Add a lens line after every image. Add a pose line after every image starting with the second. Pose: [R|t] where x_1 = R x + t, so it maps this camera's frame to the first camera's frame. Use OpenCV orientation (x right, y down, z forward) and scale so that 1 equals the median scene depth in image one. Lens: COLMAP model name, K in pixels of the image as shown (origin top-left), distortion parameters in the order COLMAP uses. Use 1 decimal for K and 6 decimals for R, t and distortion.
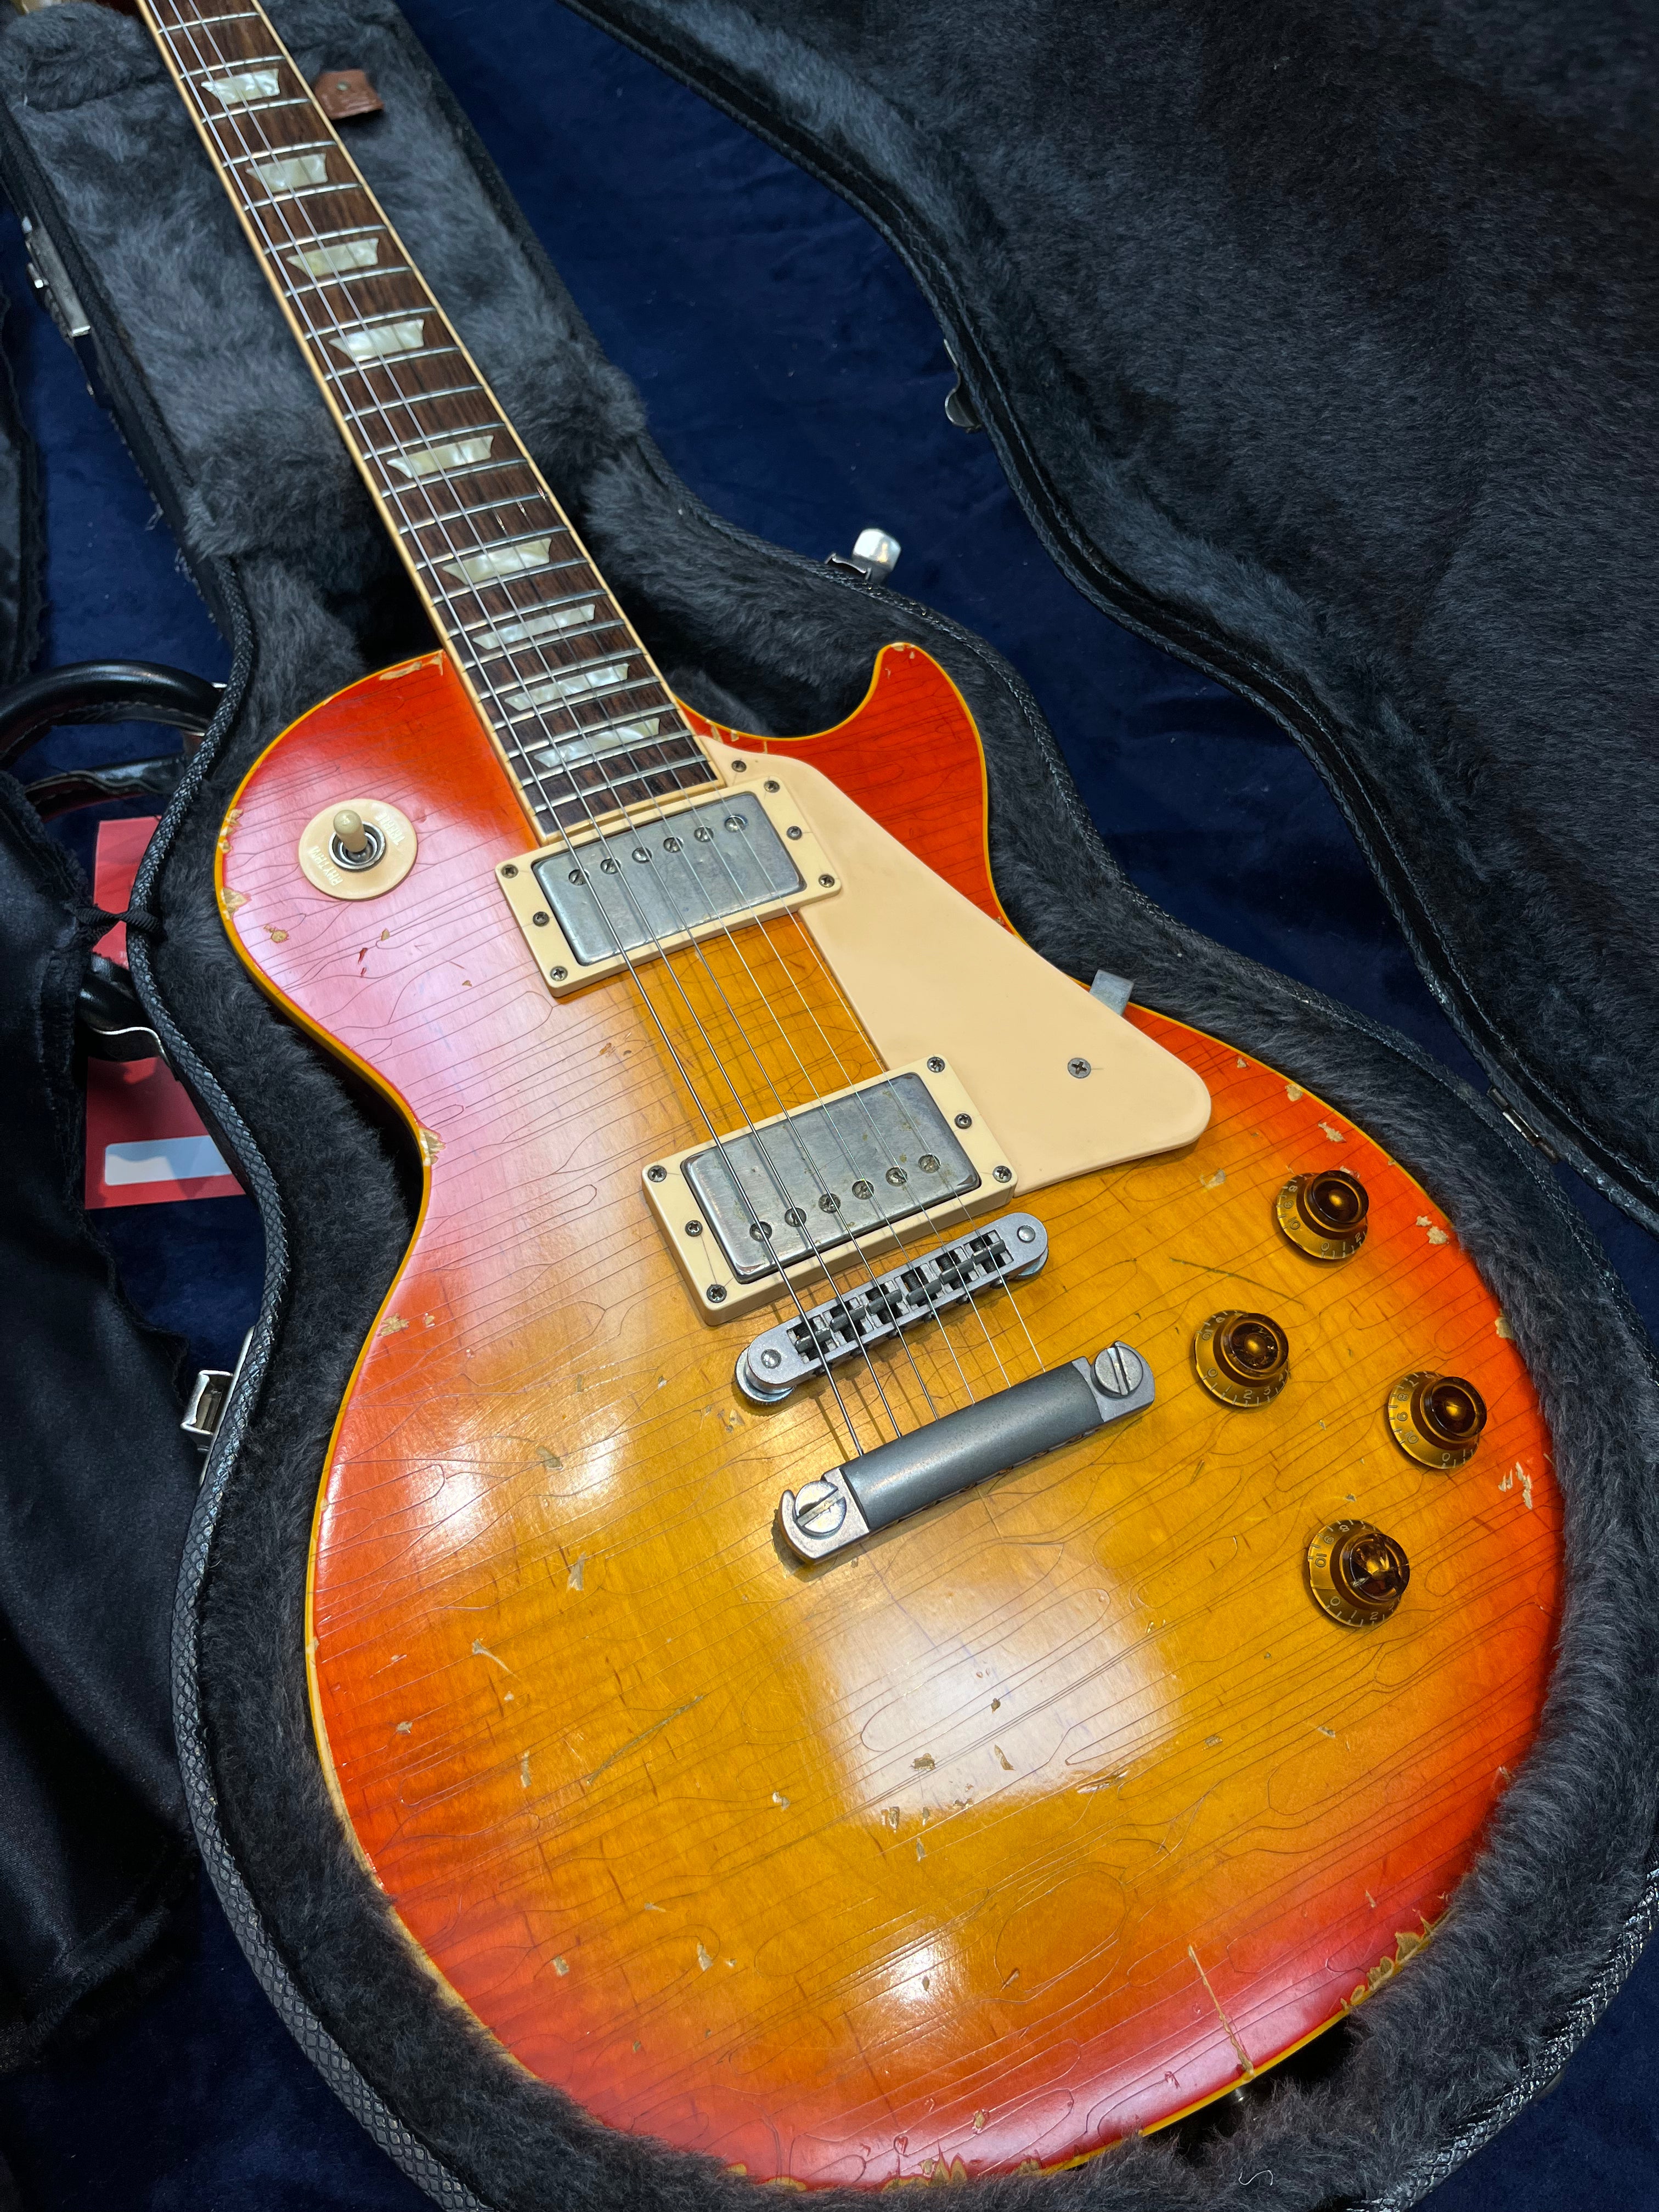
lens RADIAL K [[1651.2, 0, 880.8], [0, 1651.2, 1064.8], [0, 0, 1]] dist [0.053660, -0.090739]
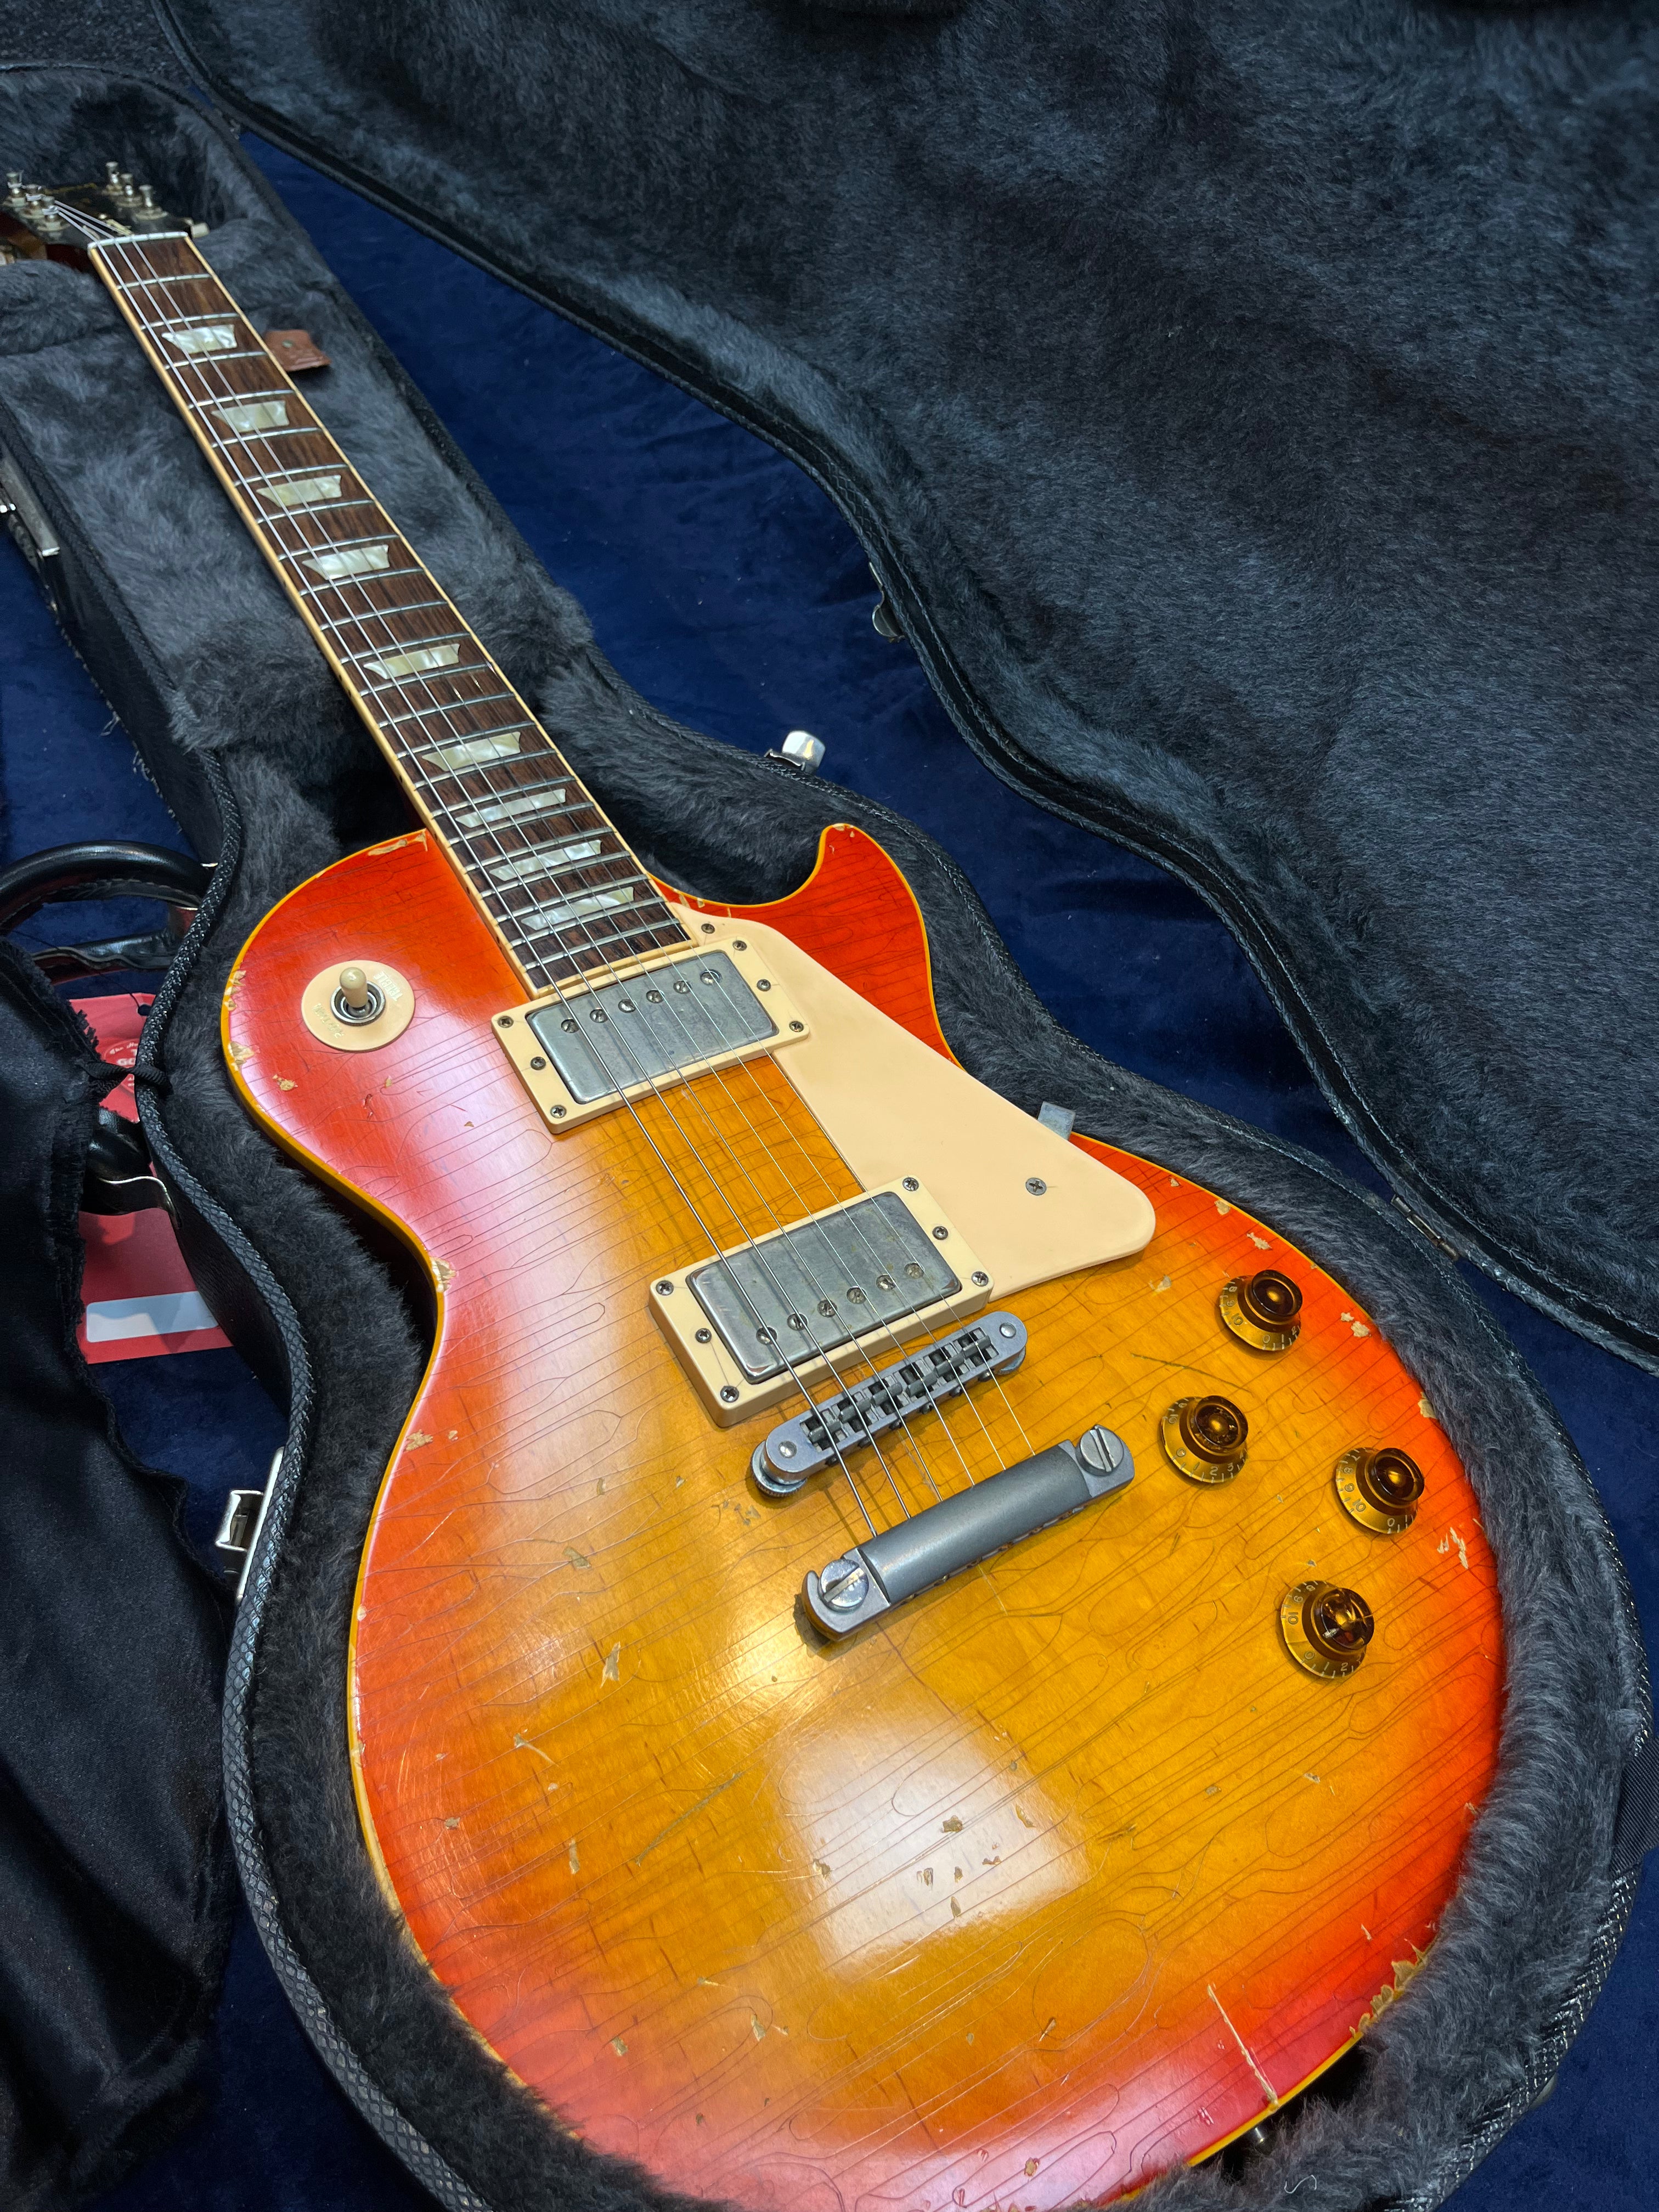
lens RADIAL K [[1666.2, 0, 839.7], [0, 1666.2, 1112.2], [0, 0, 1]] dist [0.052680, -0.090469]
pose [[0.994232, -0.023660, 0.104606, -0.125080], [0.036639, 0.991611, -0.123958, 0.085727], [-0.100796, 0.127076, 0.986758, -0.088004]]
